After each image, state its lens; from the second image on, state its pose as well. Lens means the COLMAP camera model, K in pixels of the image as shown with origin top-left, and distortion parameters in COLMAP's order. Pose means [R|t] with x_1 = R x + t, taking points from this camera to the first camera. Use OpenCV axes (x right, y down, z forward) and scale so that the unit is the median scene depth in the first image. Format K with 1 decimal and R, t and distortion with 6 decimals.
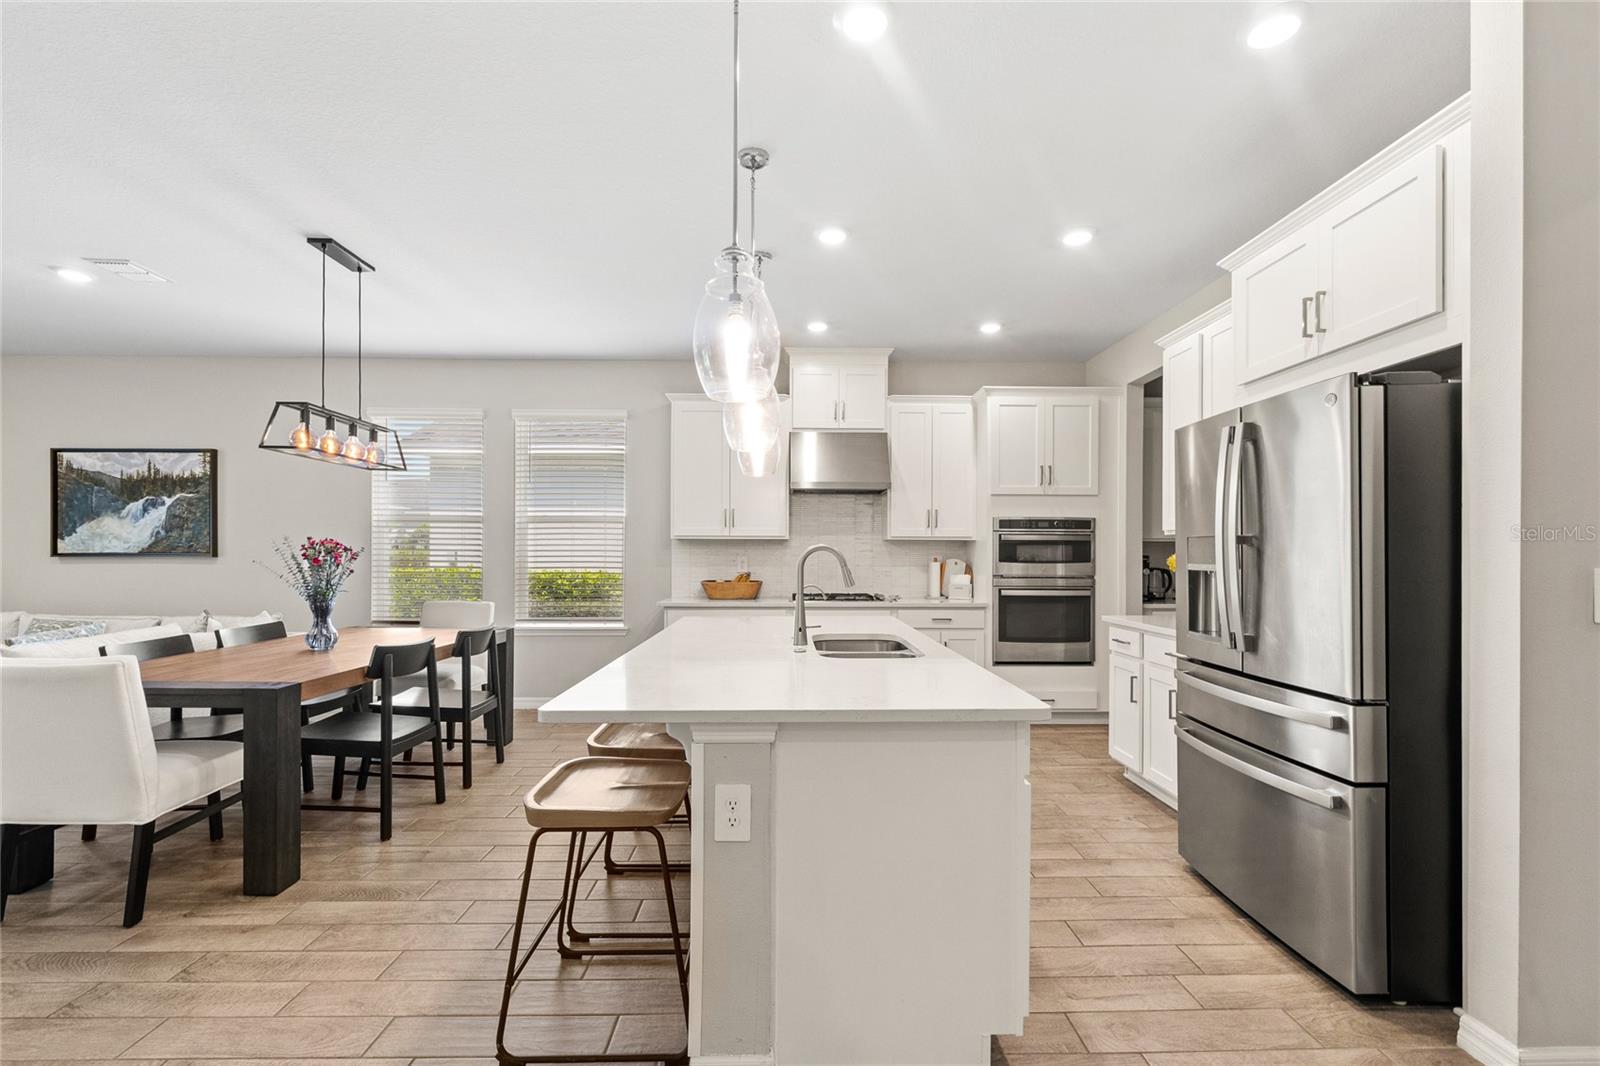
lens RADIAL K [[683.6, 0, 792.1], [0, 683.6, 551.8], [0, 0, 1]] dist [0.000556, 0.000225]
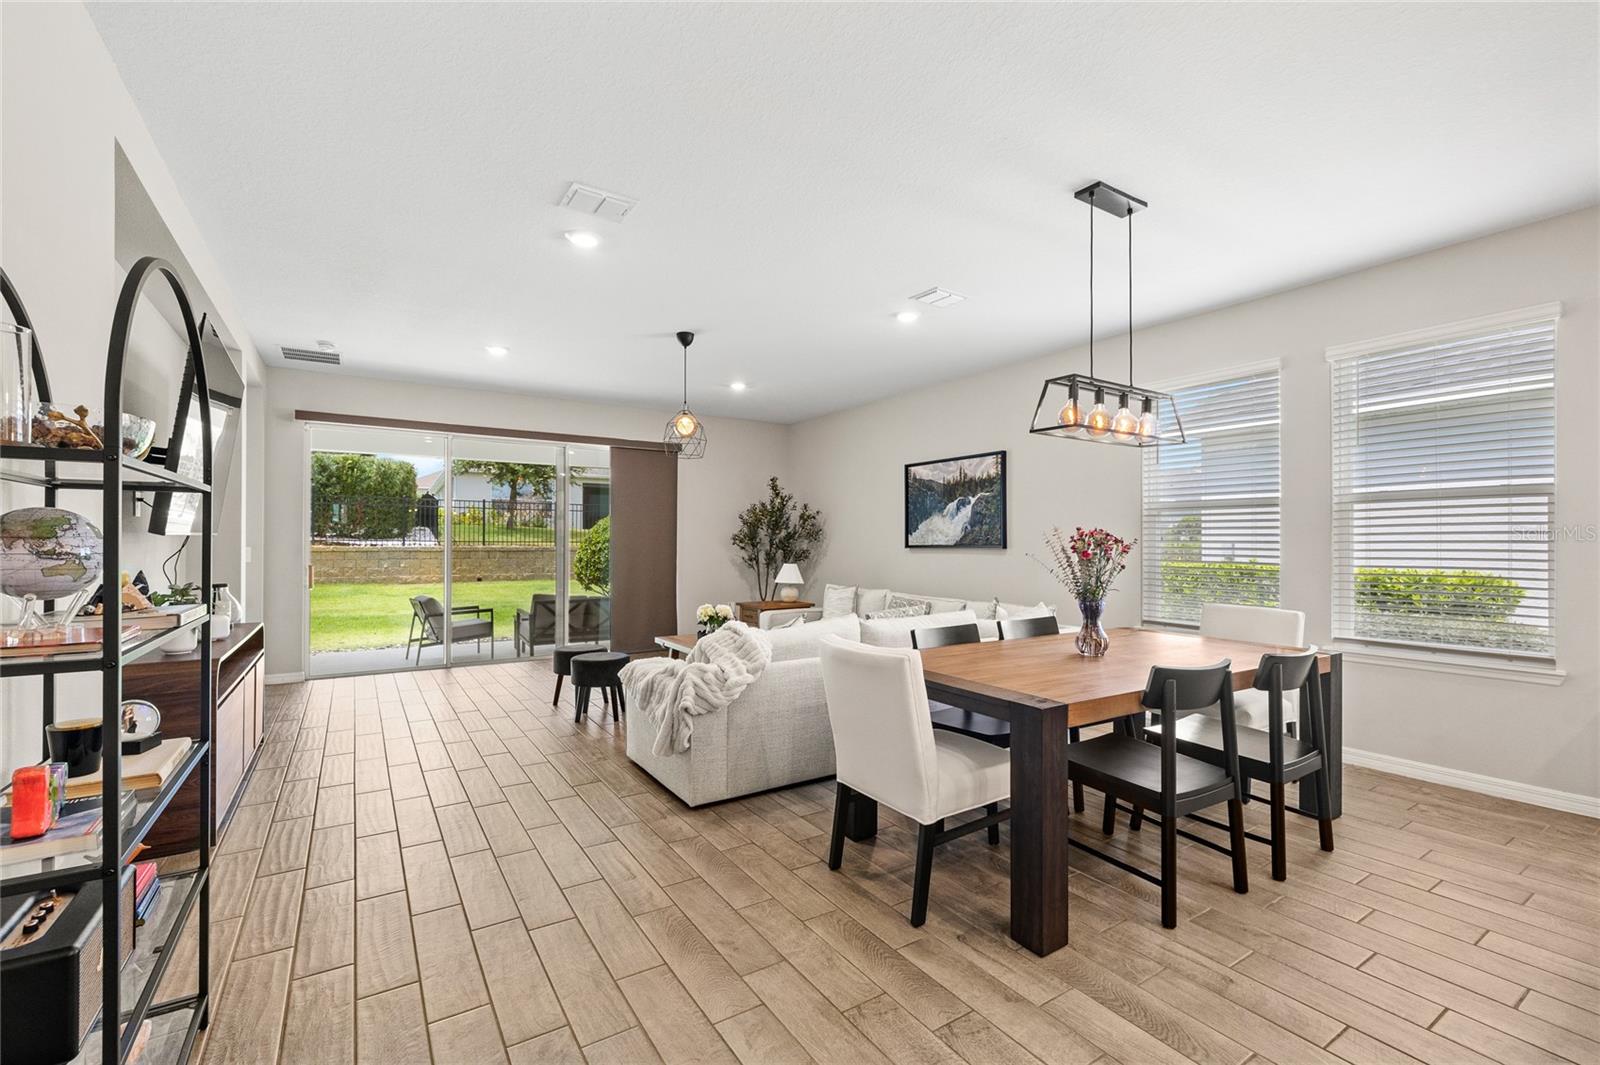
lens RADIAL K [[683.6, 0, 787.2], [0, 683.6, 539.9], [0, 0, 1]] dist [0.000556, 0.000225]
pose [[0.519817, -0.006707, -0.854251, -0.087503], [0.001983, 0.999976, -0.006644, -0.000024], [0.854276, 0.001760, 0.519818, 0.130757]]
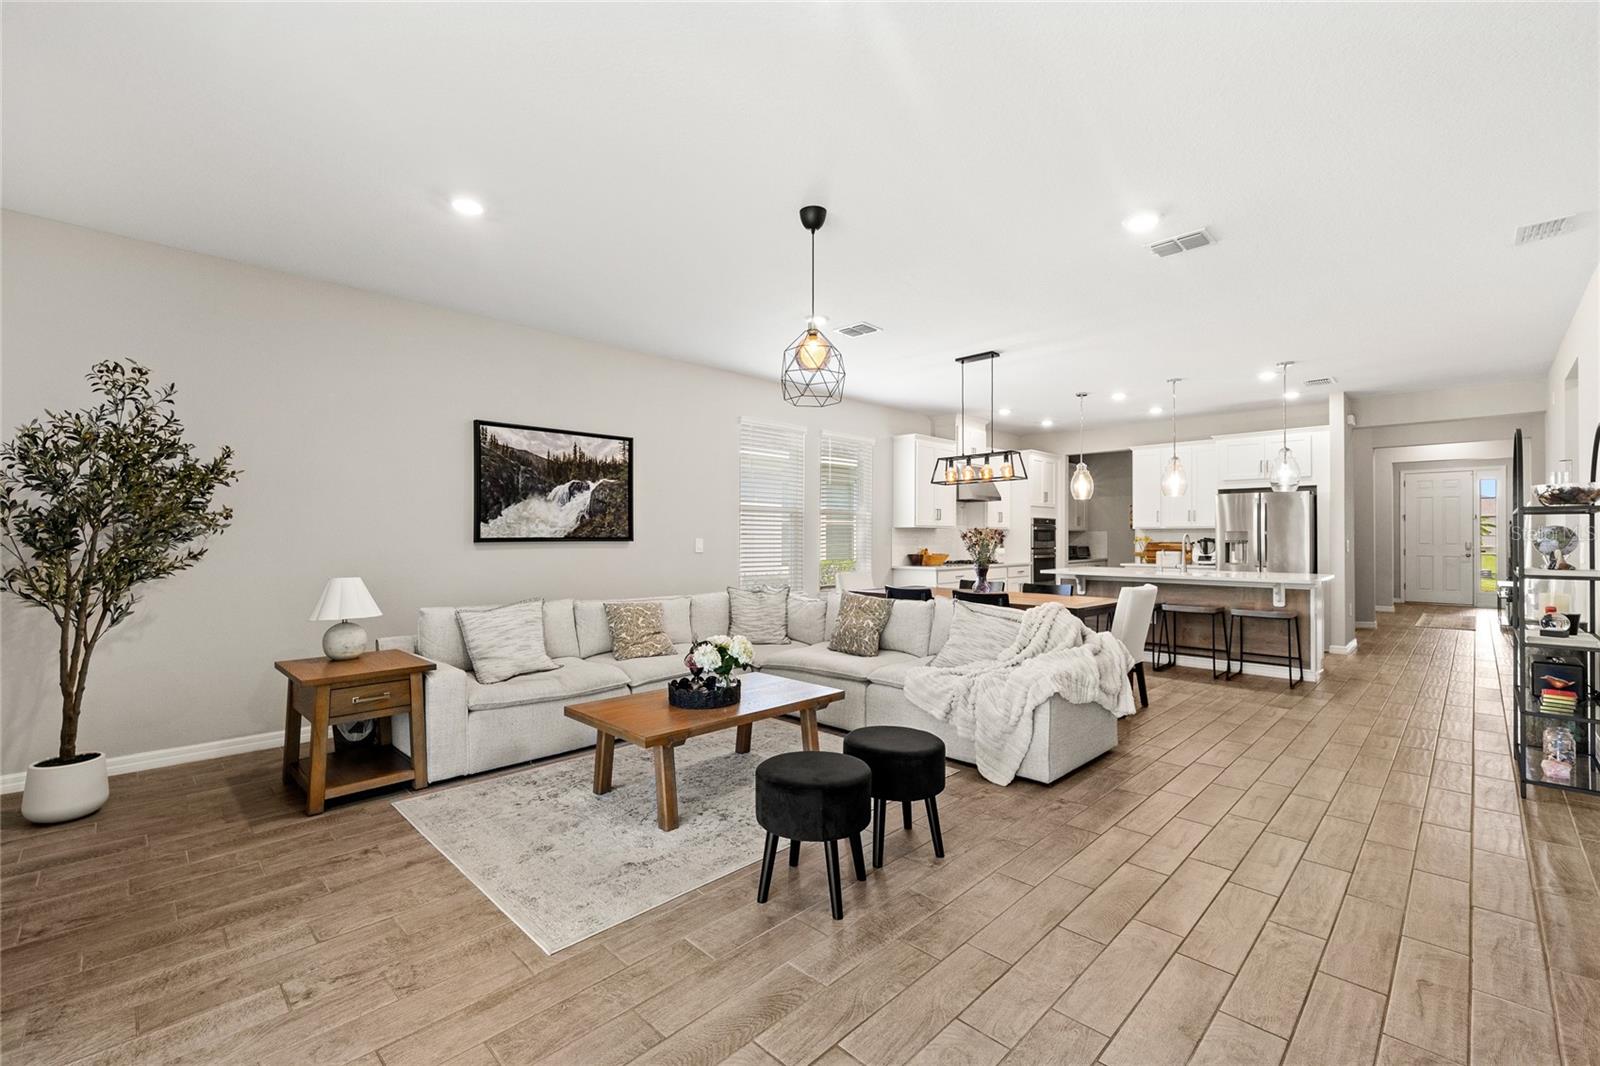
lens RADIAL K [[683.6, 0, 798.2], [0, 683.6, 531.3], [0, 0, 1]] dist [0.000556, 0.000225]
pose [[0.716614, 0.003143, 0.697463, -1.398503], [-0.001518, 0.999995, -0.002947, -0.004979], [-0.697469, 0.001053, 0.716614, 0.074576]]
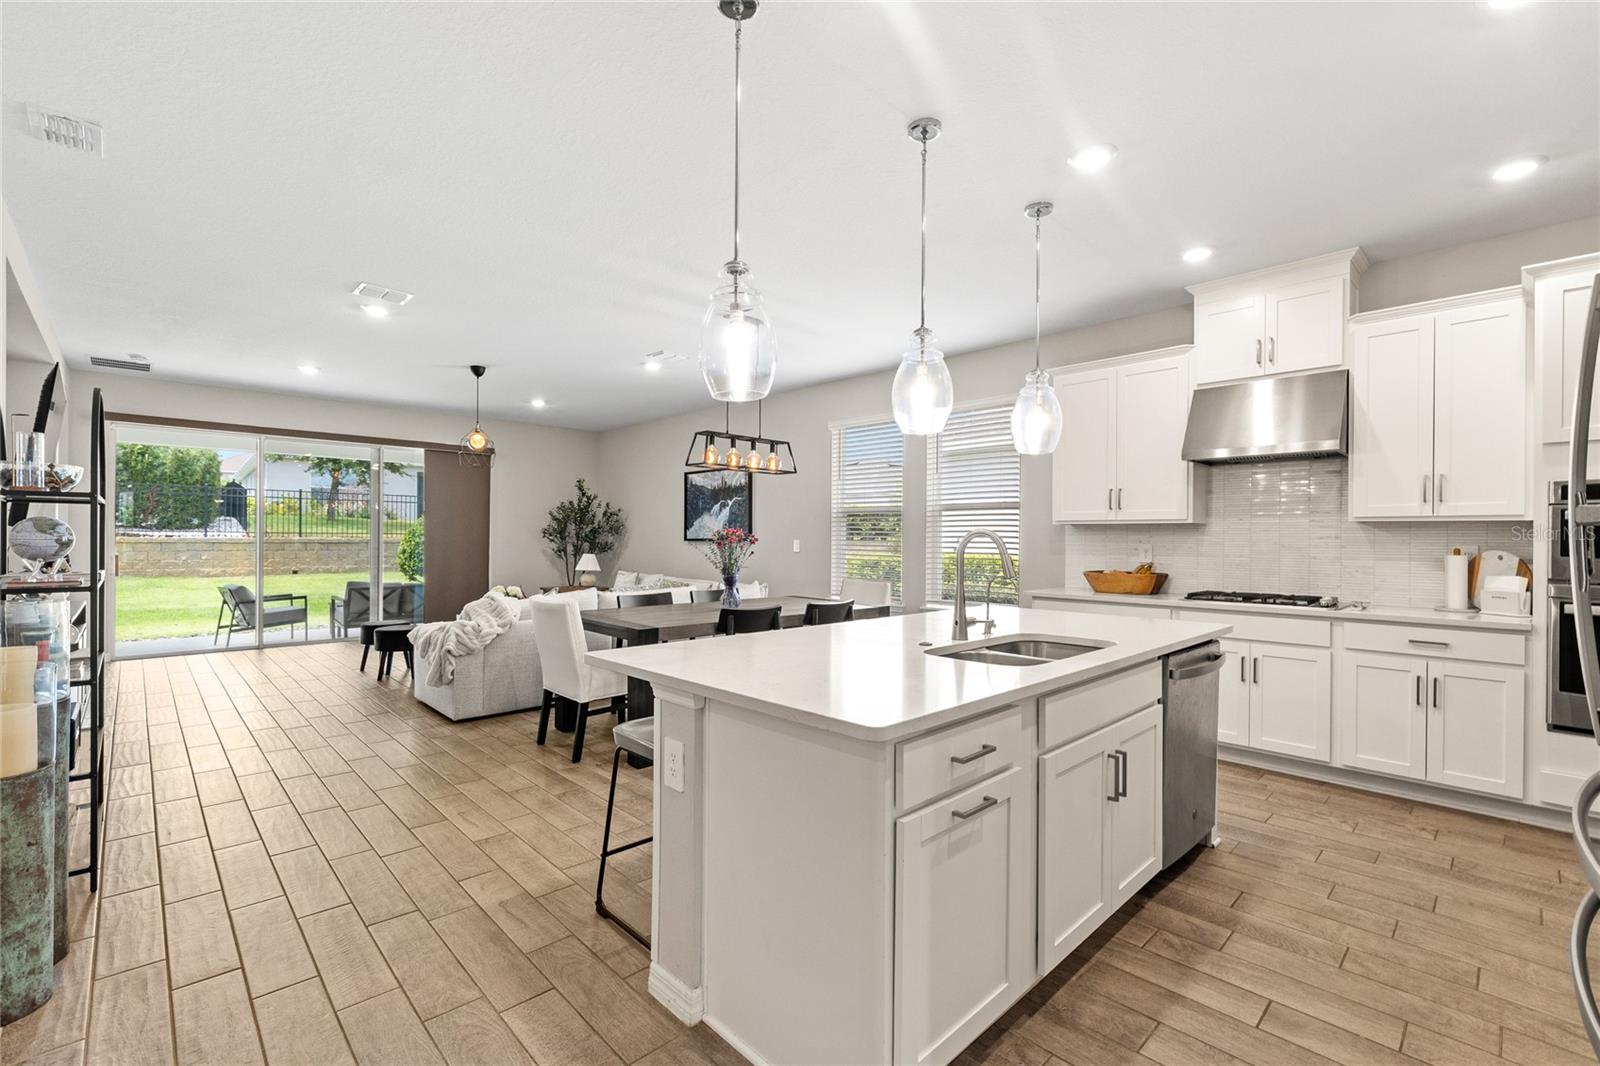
lens RADIAL K [[683.6, 0, 793.7], [0, 683.6, 537.3], [0, 0, 1]] dist [0.000556, 0.000225]
pose [[0.682050, 0.000992, -0.731305, 0.257130], [-0.002290, 0.999997, -0.000779, 0.000071], [0.731302, 0.002206, 0.682050, 0.098237]]
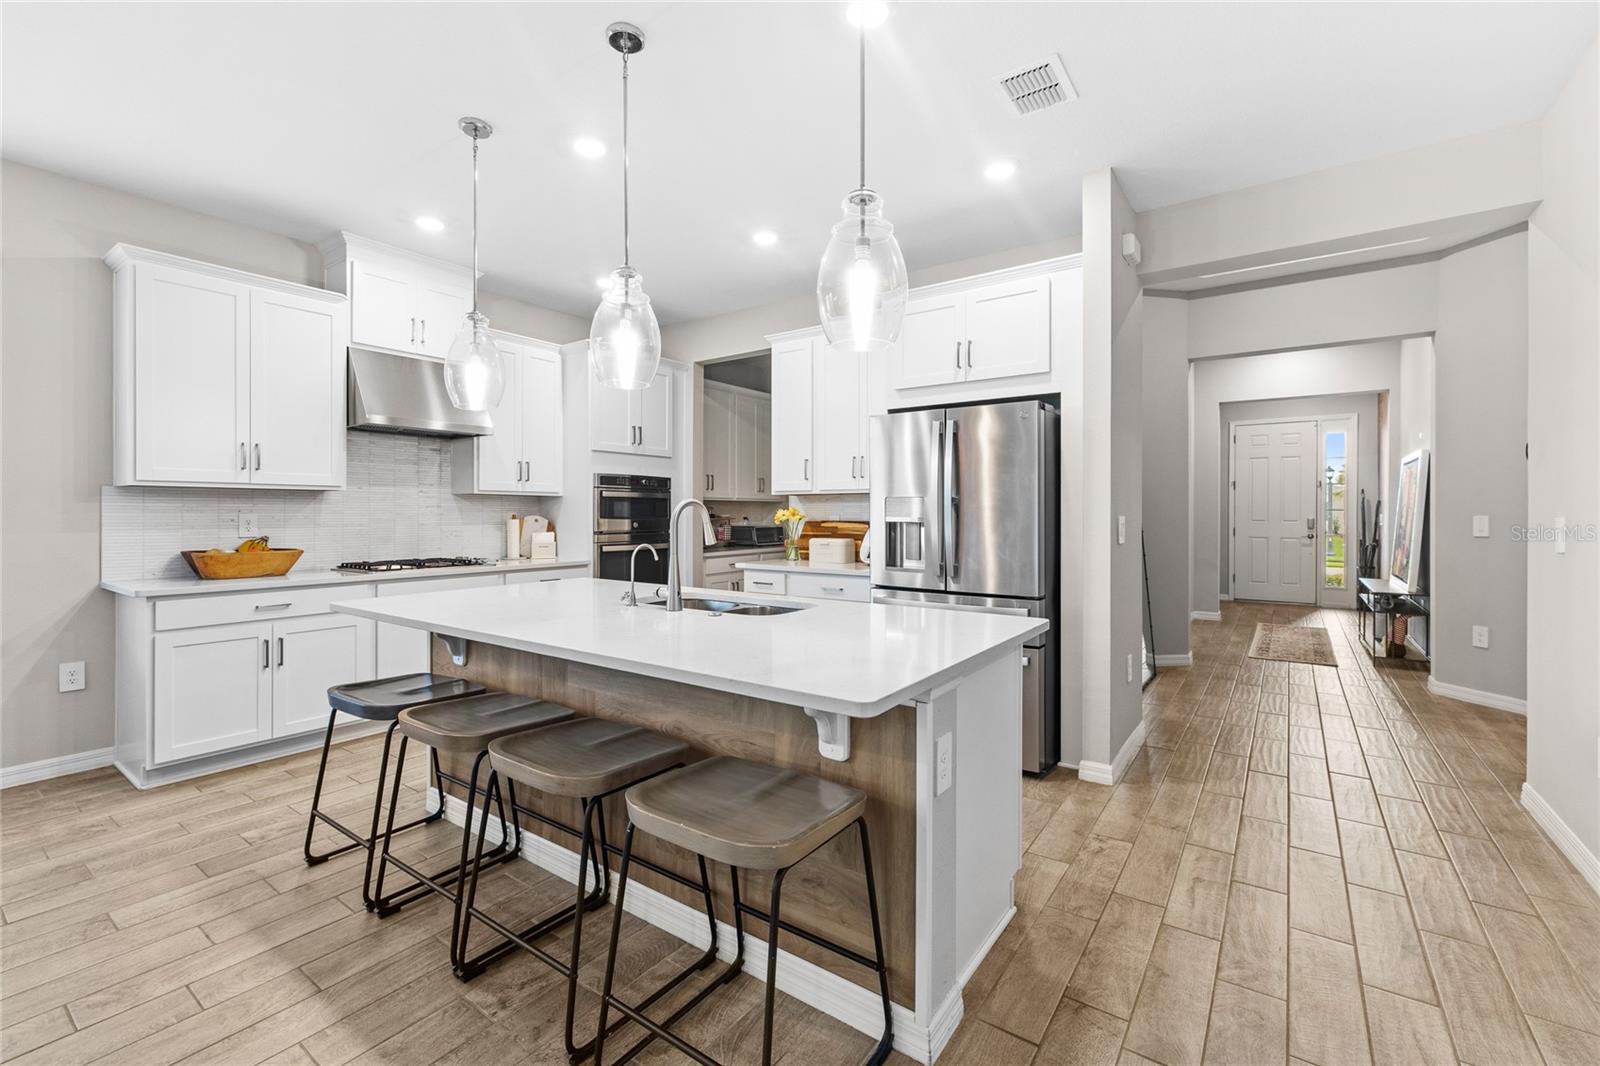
lens RADIAL K [[683.6, 0, 796.9], [0, 683.6, 511.0], [0, 0, 1]] dist [0.000556, 0.000225]
pose [[0.598662, -0.000564, 0.801002, -0.297558], [-0.001466, 0.999997, 0.001800, 0.001763], [-0.801001, -0.002252, 0.598659, 0.156889]]
